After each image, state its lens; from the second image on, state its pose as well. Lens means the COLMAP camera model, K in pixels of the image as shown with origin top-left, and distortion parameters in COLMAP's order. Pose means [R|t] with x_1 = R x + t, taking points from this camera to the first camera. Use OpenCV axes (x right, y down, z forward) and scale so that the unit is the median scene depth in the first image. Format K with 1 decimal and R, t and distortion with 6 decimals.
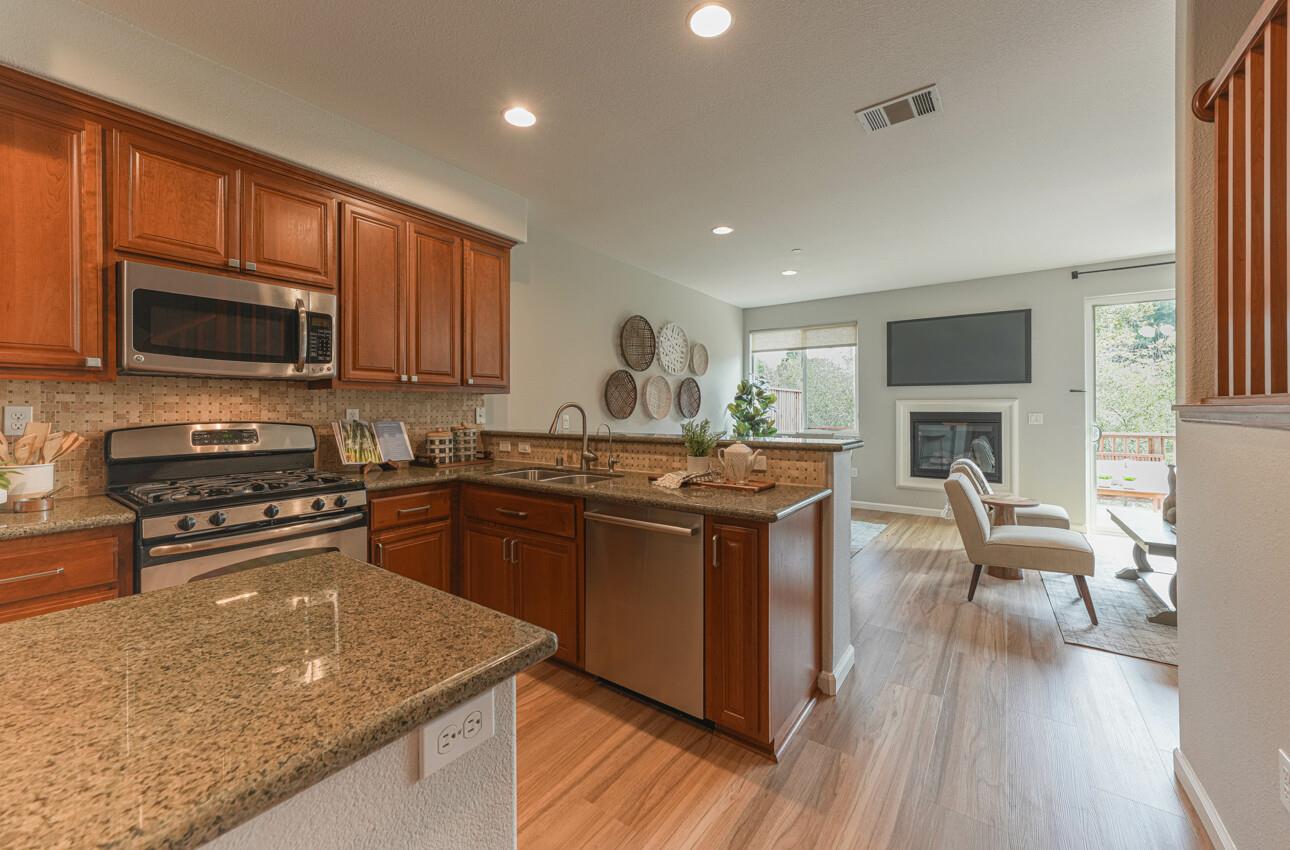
lens RADIAL K [[504.0, 0, 635.7], [0, 504.0, 408.7], [0, 0, 1]] dist [0.005717, 0.000106]
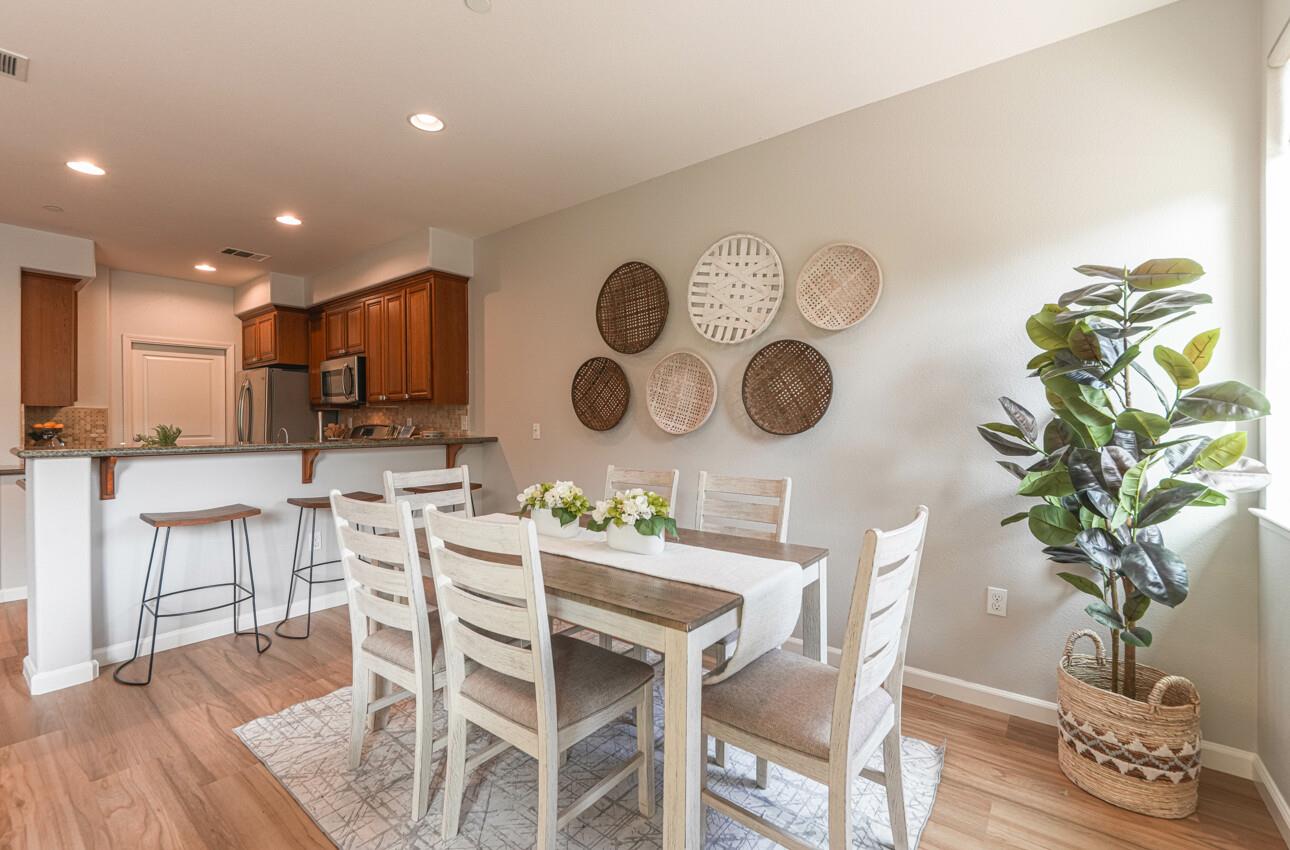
lens RADIAL K [[518.6, 0, 603.5], [0, 518.6, 421.7], [0, 0, 1]] dist [-0.000138, -0.000271]
pose [[-0.019978, 0.001661, -0.999799, 1.103363], [0.006274, 0.999979, 0.001536, 0.014198], [0.999781, -0.006242, -0.019988, 1.684901]]
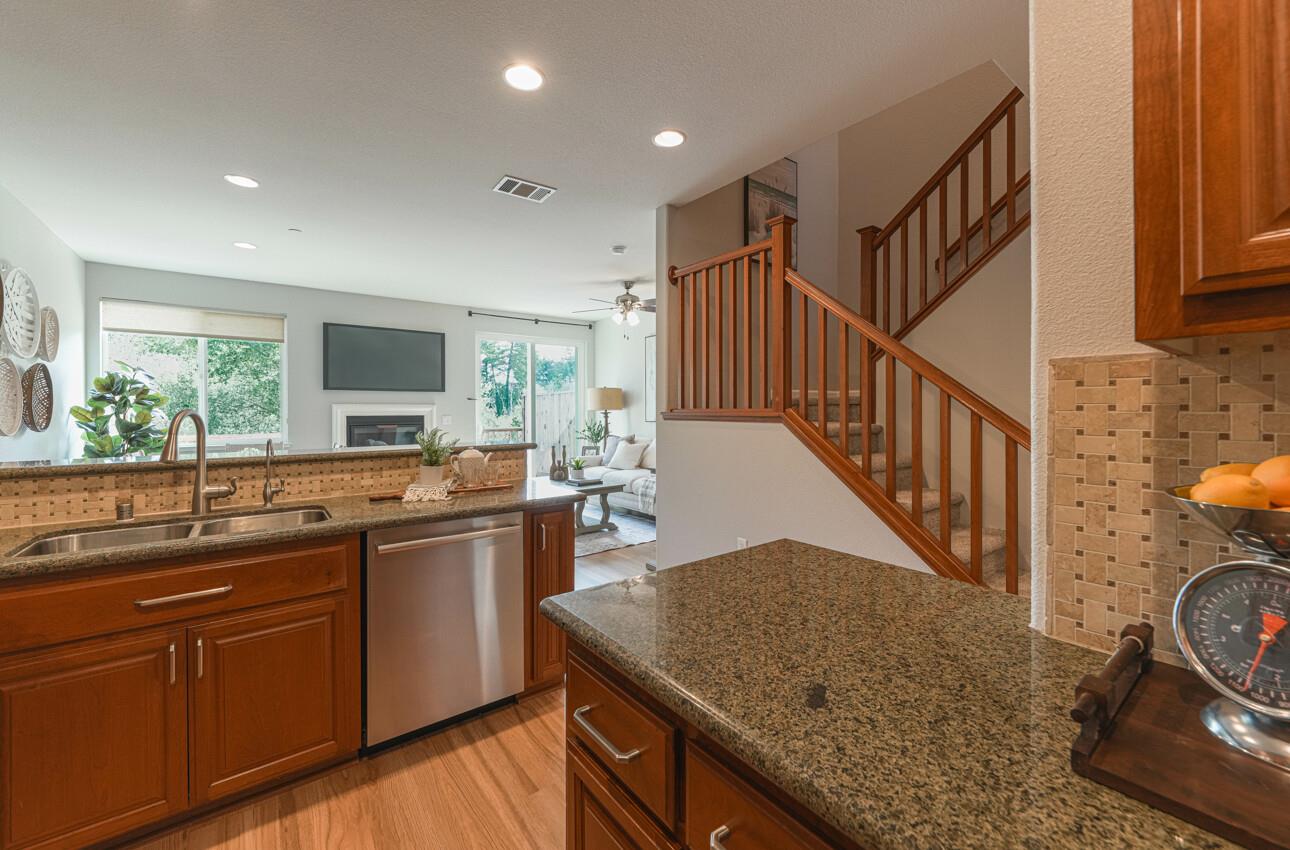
lens RADIAL K [[504.0, 0, 663.8], [0, 504.0, 407.1], [0, 0, 1]] dist [0.005717, 0.000106]
pose [[0.258024, 0.003428, 0.966132, -0.585065], [0.002635, 0.999987, -0.004252, -0.011563], [-0.966135, 0.003643, 0.258012, 0.261785]]
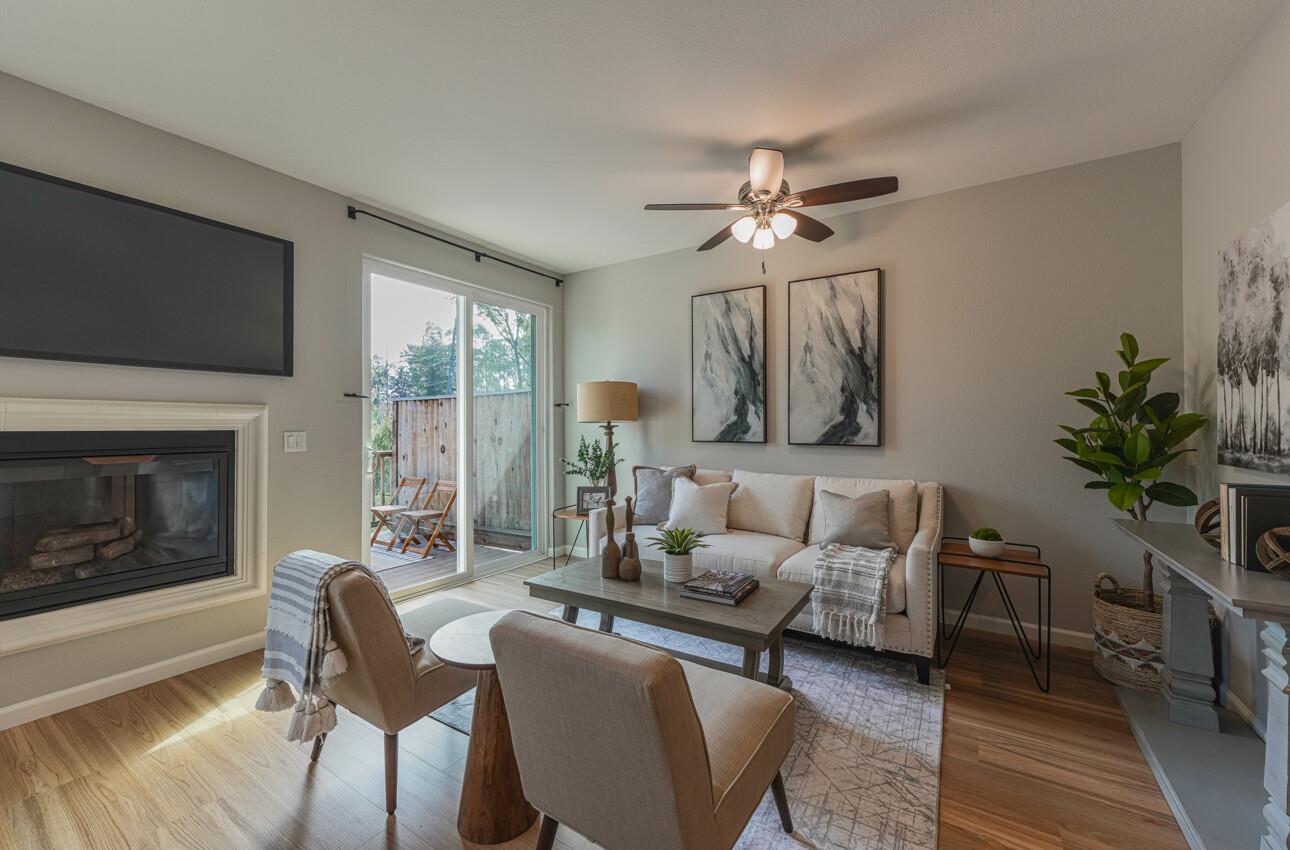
lens RADIAL K [[504.0, 0, 636.3], [0, 504.0, 420.2], [0, 0, 1]] dist [0.005717, 0.000106]
pose [[-0.048569, 0.014949, 0.998708, 0.412184], [0.004499, 0.999881, -0.014748, 0.011077], [-0.998810, 0.003777, -0.048630, 1.245793]]
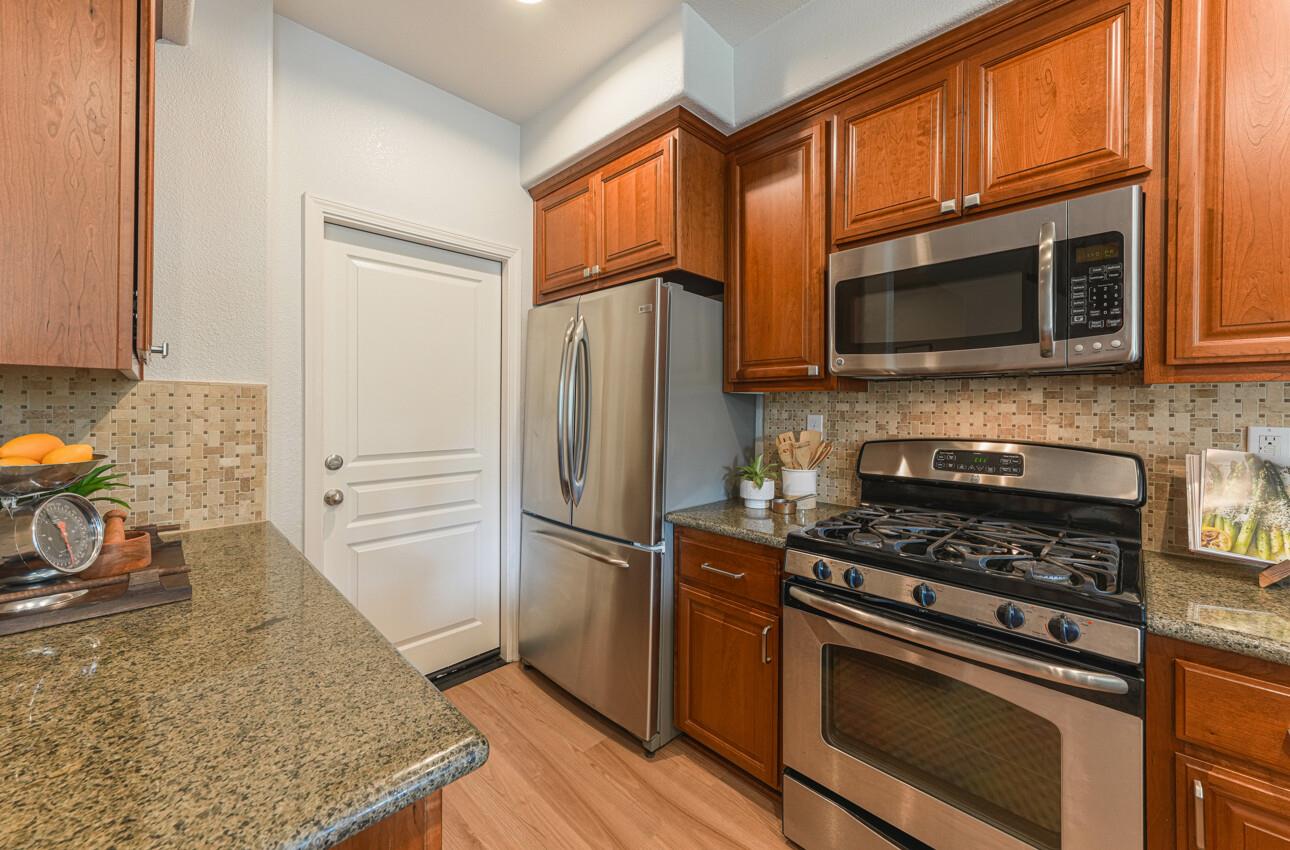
lens RADIAL K [[489.1, 0, 643.1], [0, 489.1, 409.5], [0, 0, 1]] dist [0.001689, 0.000667]
pose [[-0.138070, 0.004710, -0.990411, -0.068309], [-0.004791, 0.999974, 0.005423, -0.014266], [0.990411, 0.005494, -0.138044, 0.531022]]
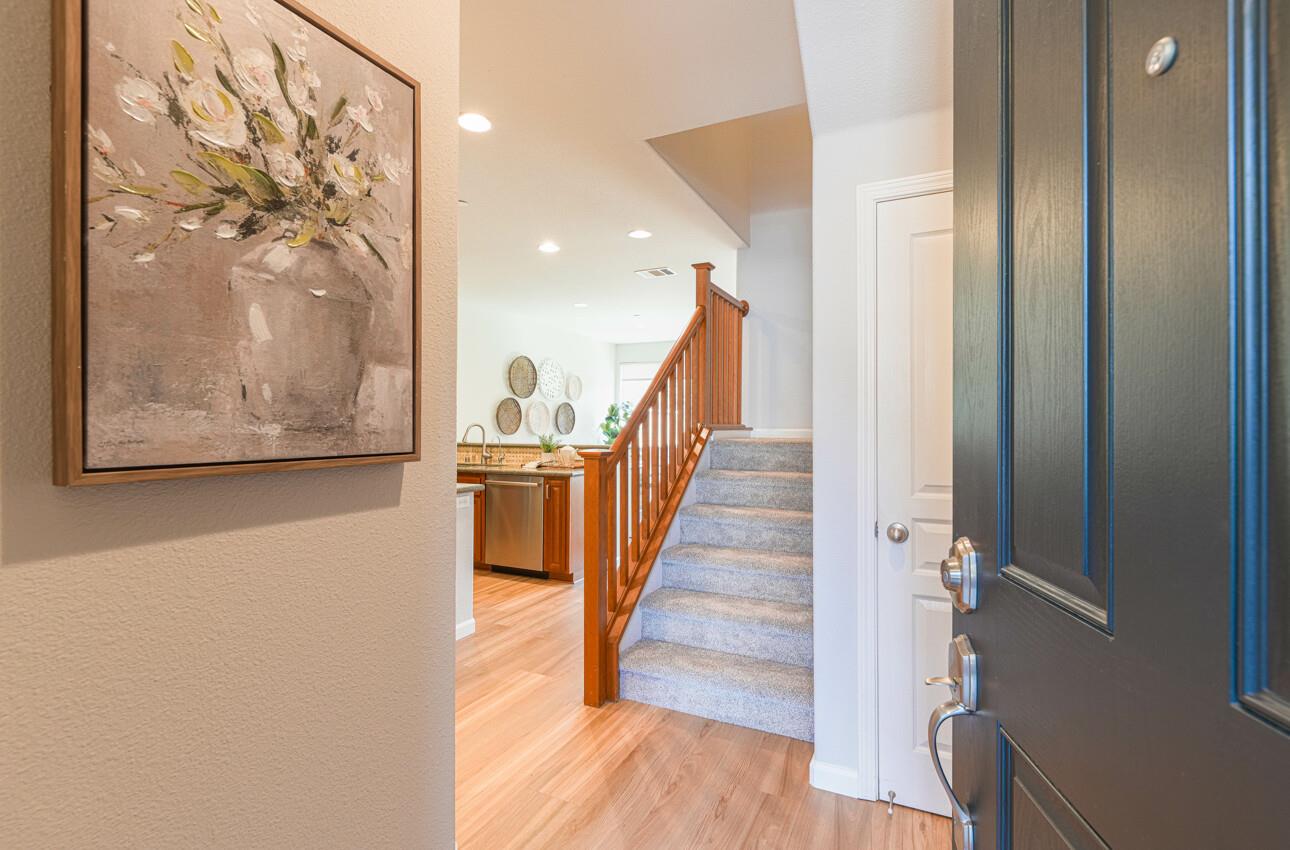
lens RADIAL K [[593.1, 0, 639.4], [0, 593.1, 422.1], [0, 0, 1]] dist [-0.000558, -0.000020]
pose [[0.984468, 0.008069, 0.175380, 0.058362], [-0.006831, 0.999947, -0.007657, -0.004849], [-0.175433, 0.006340, 0.984471, -1.004205]]
